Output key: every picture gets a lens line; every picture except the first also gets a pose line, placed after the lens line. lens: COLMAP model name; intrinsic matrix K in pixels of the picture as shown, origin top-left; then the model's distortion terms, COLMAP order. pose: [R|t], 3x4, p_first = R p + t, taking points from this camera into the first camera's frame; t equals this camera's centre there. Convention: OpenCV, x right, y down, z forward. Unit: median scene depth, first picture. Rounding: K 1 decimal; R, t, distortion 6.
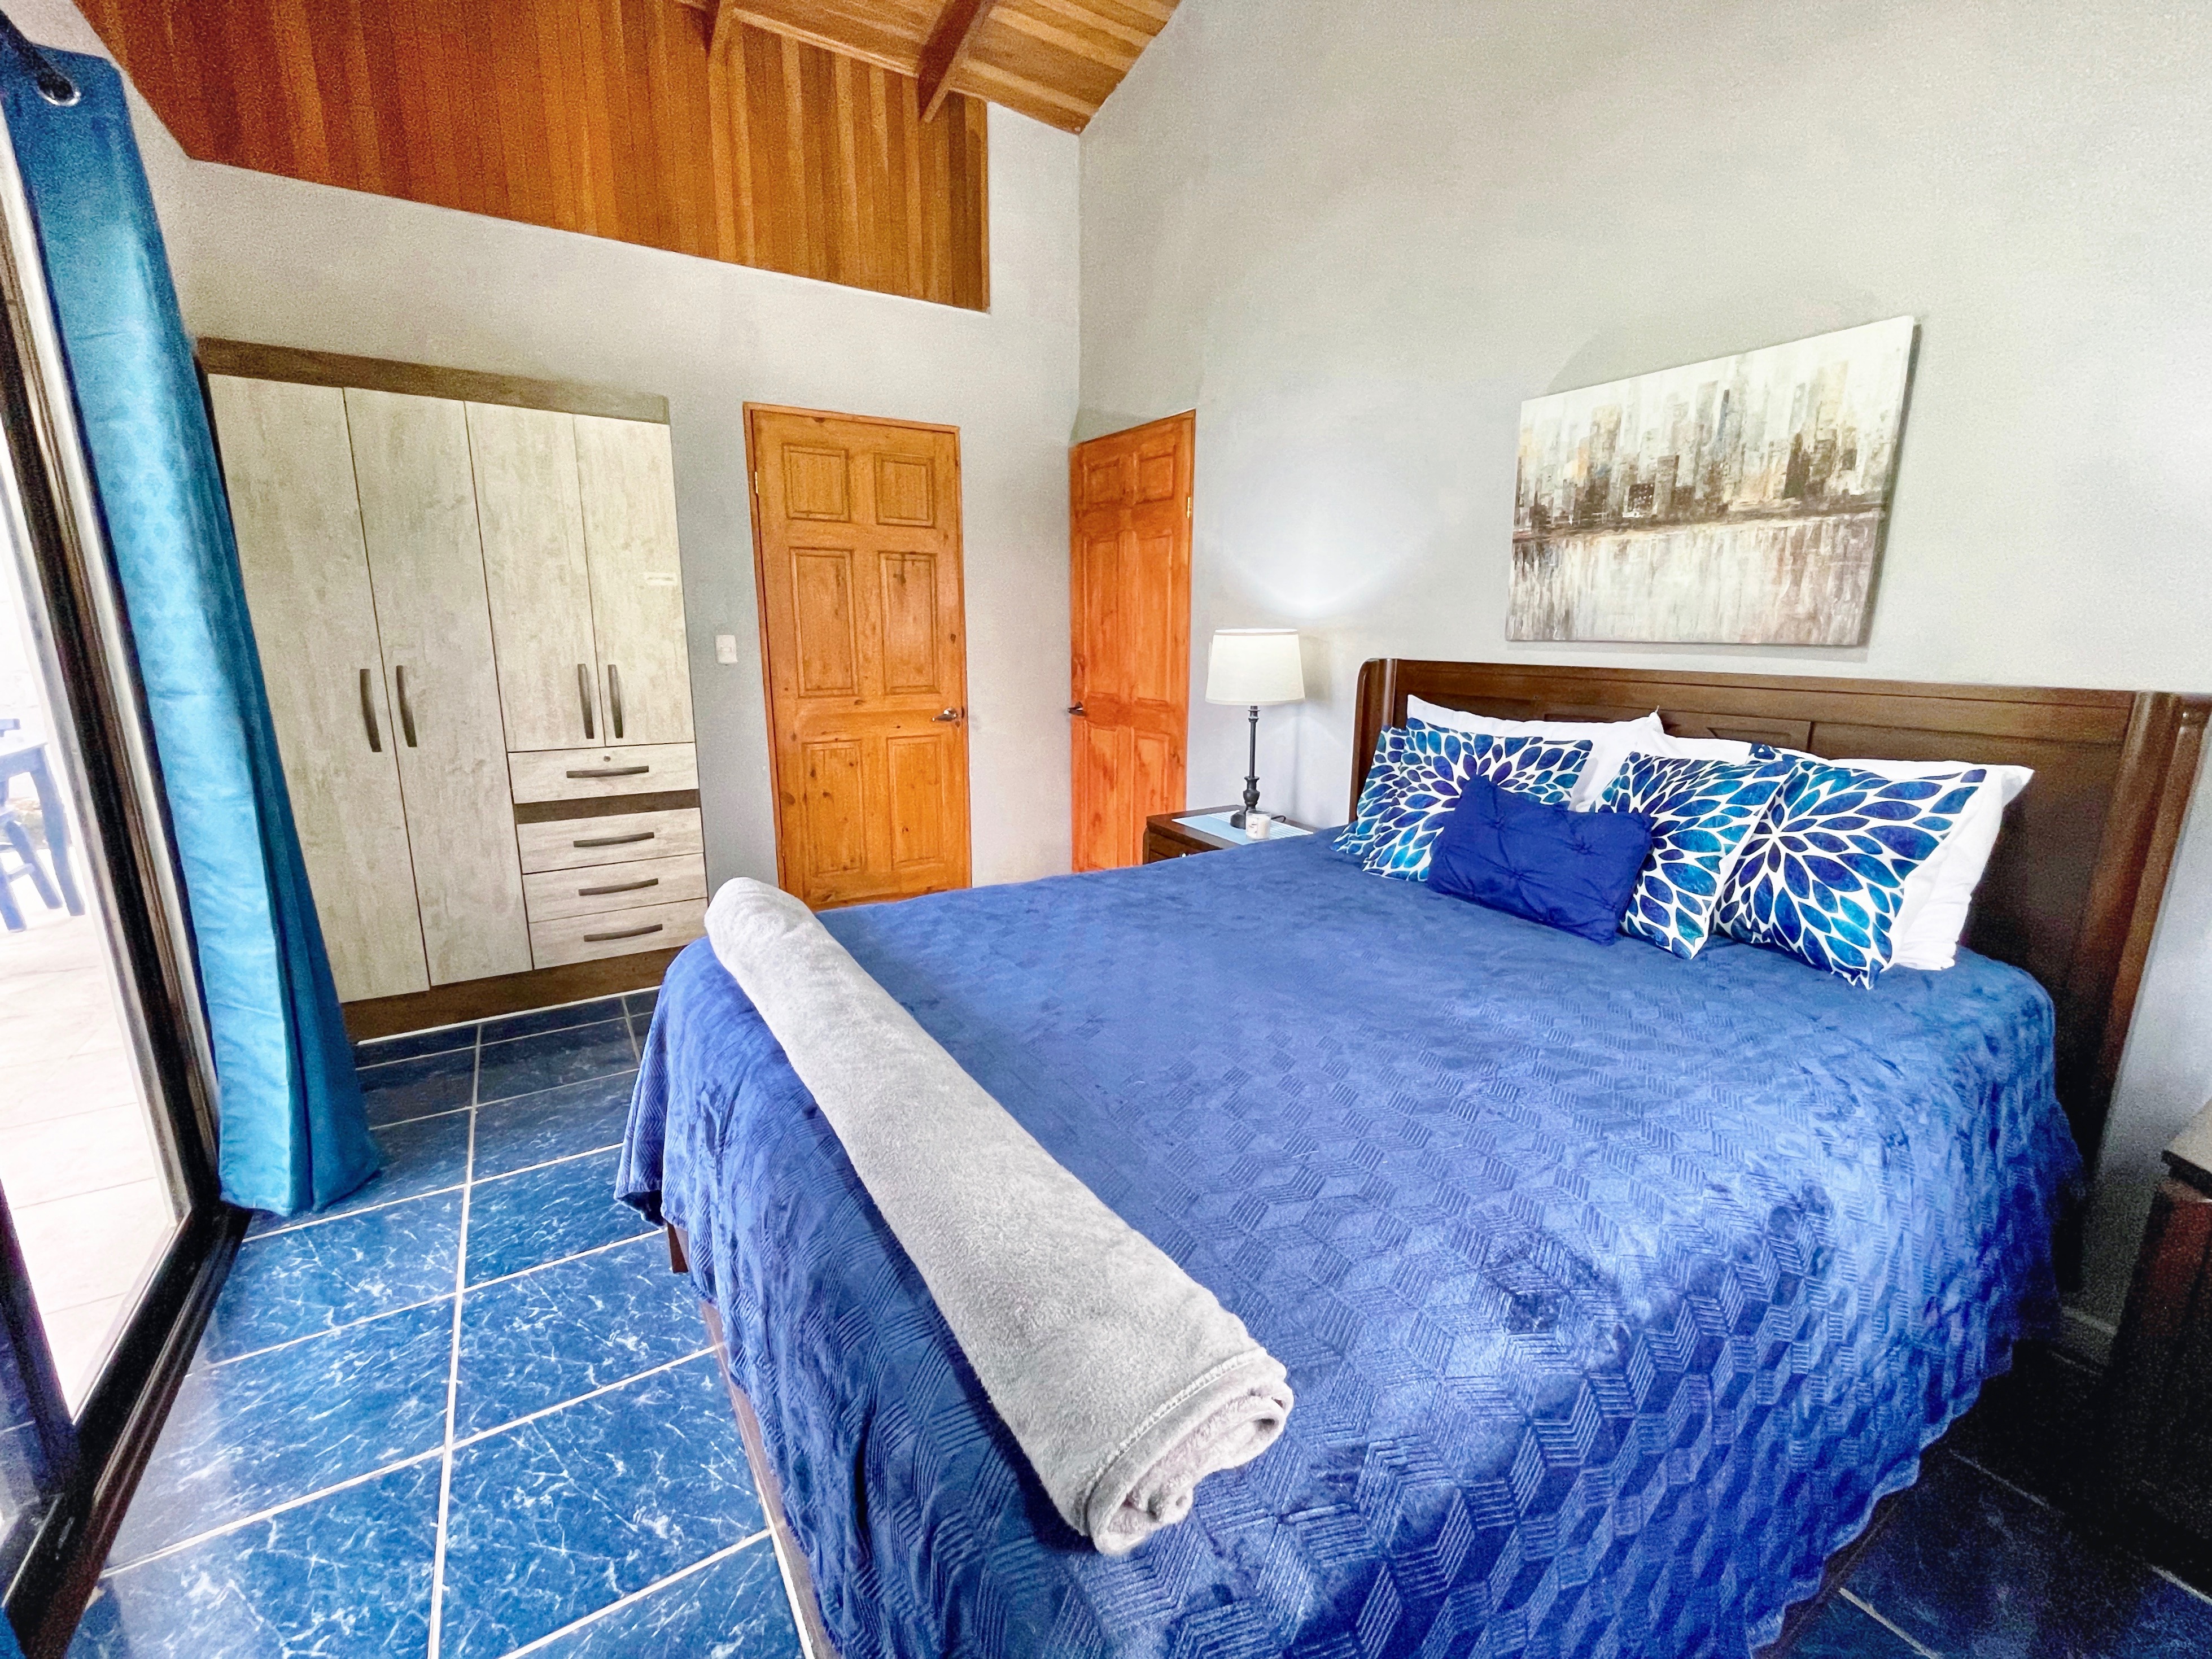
lens RADIAL K [[907.3, 0, 1109.2], [0, 907.3, 832.1], [0, 0, 1]] dist [-0.004516, 0.000255]
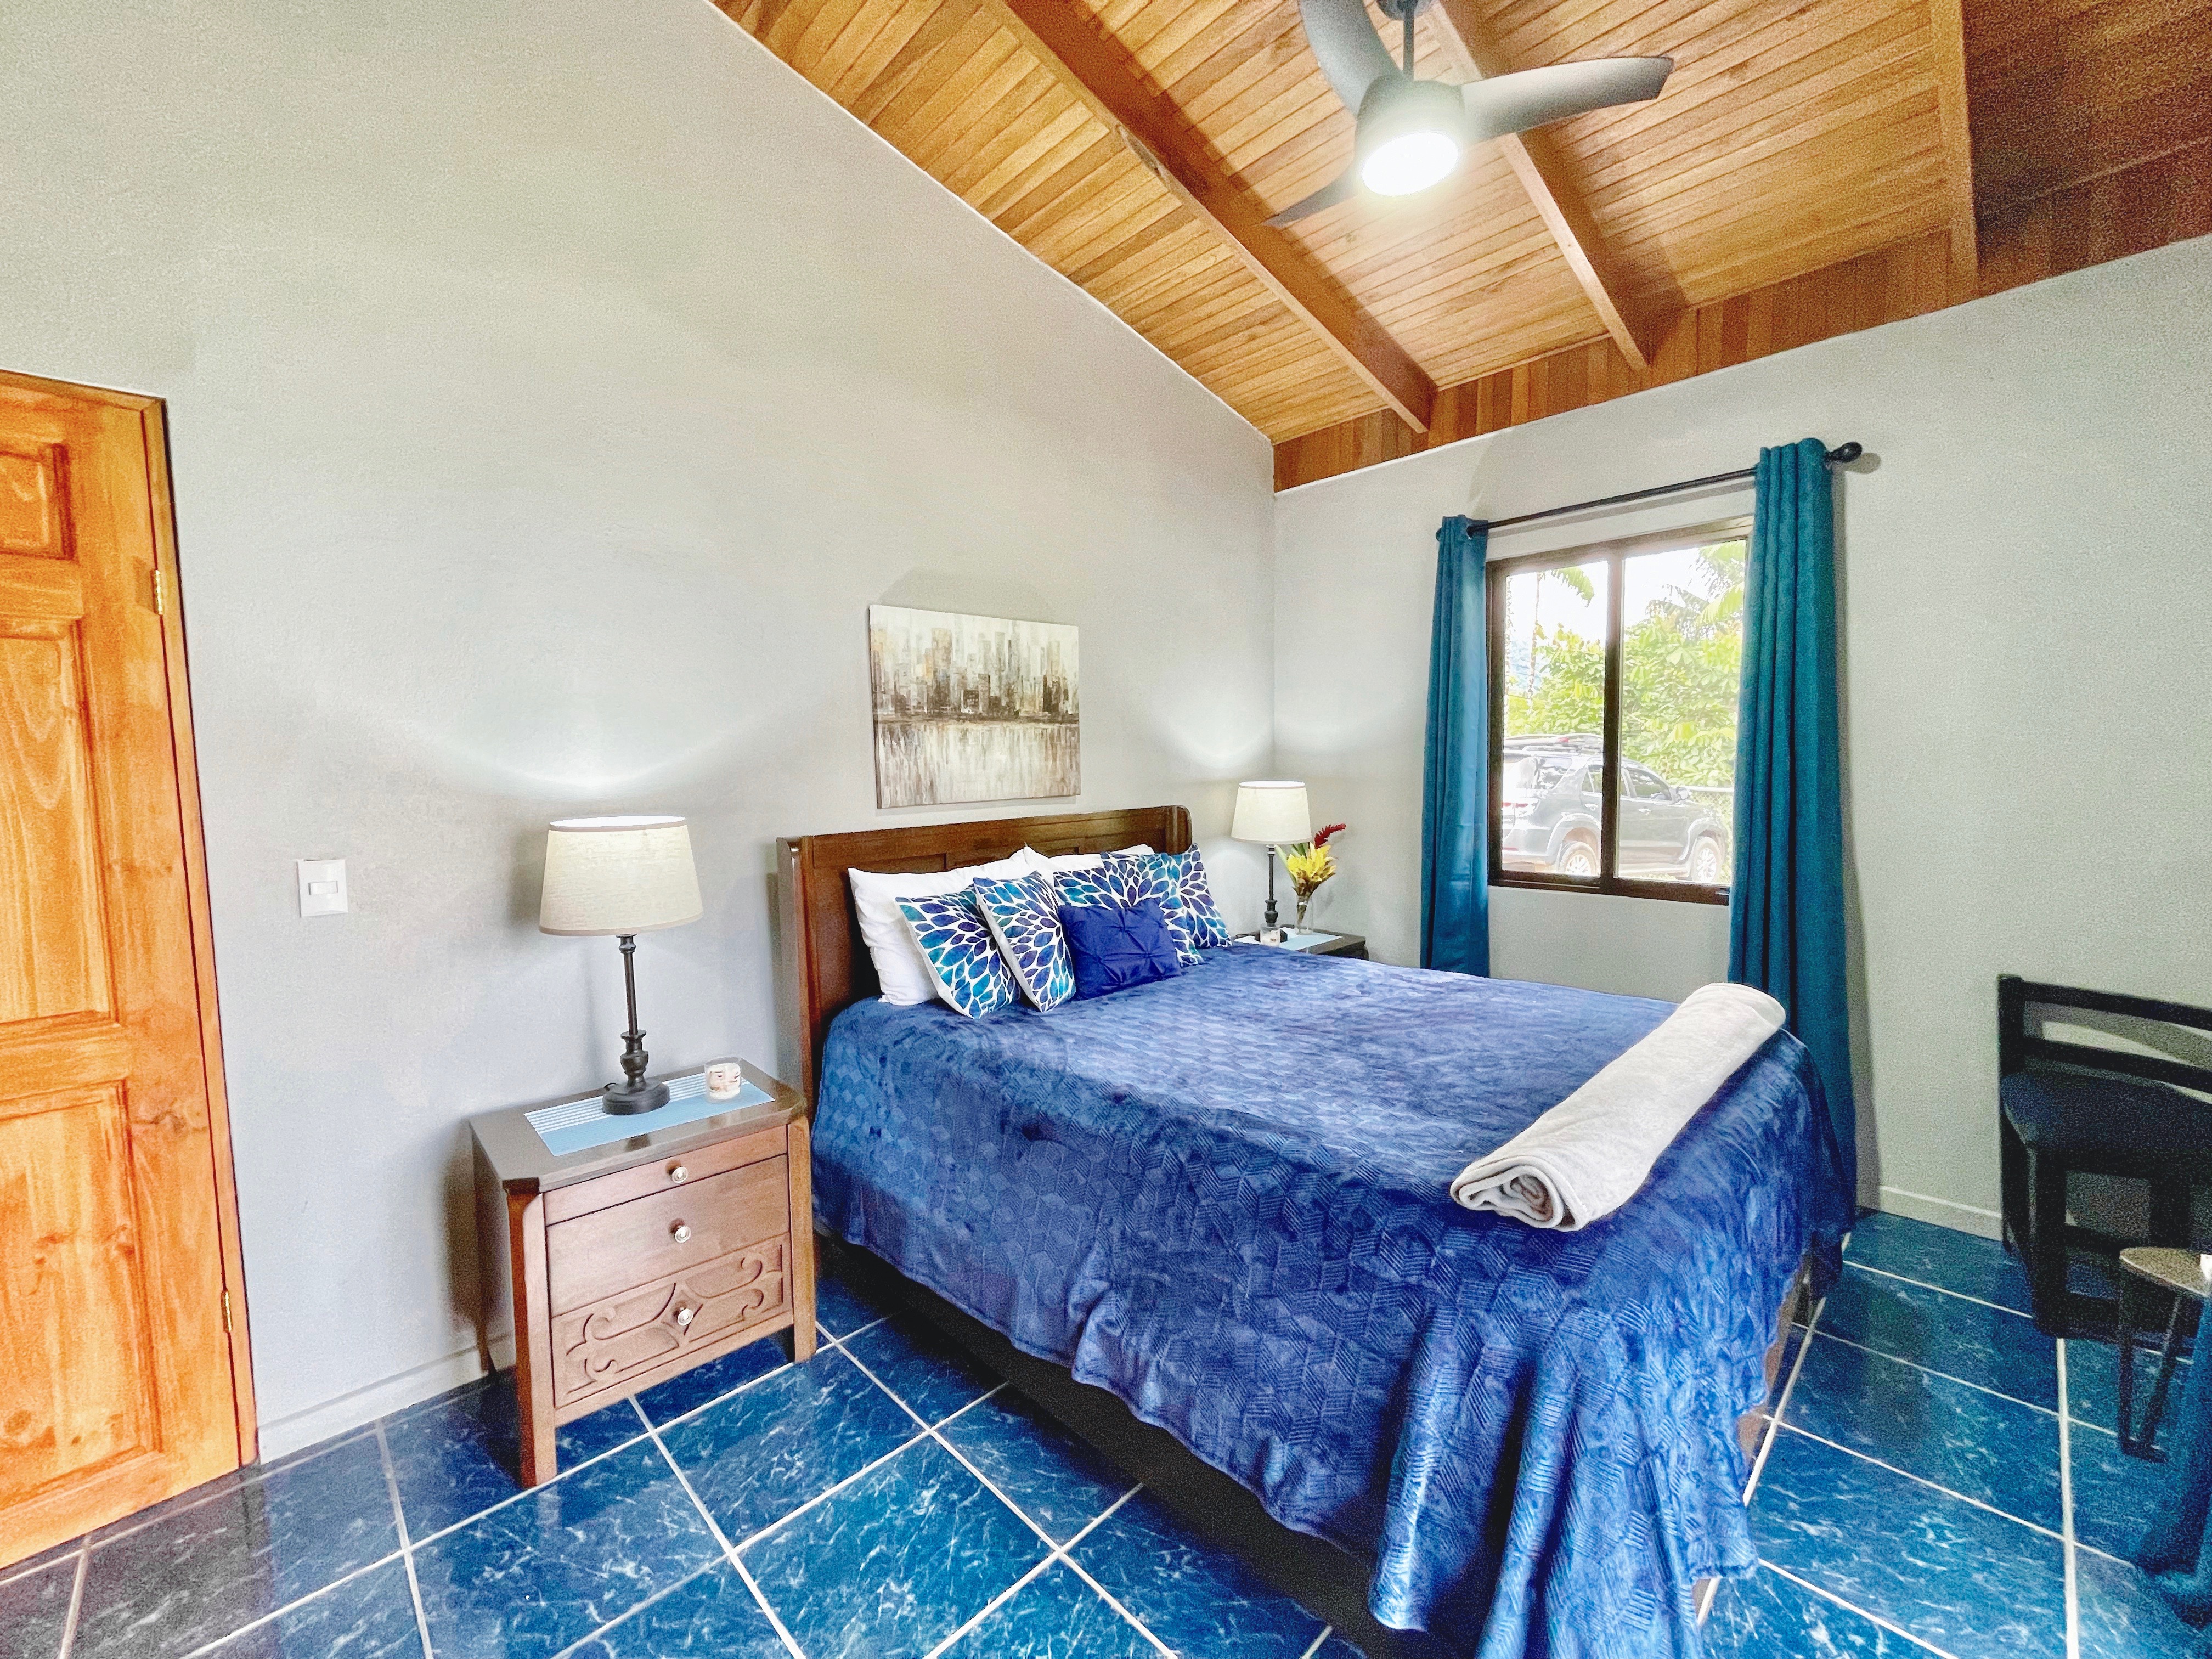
lens RADIAL K [[907.3, 0, 1106.9], [0, 907.3, 825.8], [0, 0, 1]] dist [-0.004516, 0.000255]
pose [[-0.197823, -0.058291, 0.978503, -0.823515], [0.254043, 0.961075, 0.108612, -0.284330], [-0.946746, 0.270068, -0.175314, 1.106622]]
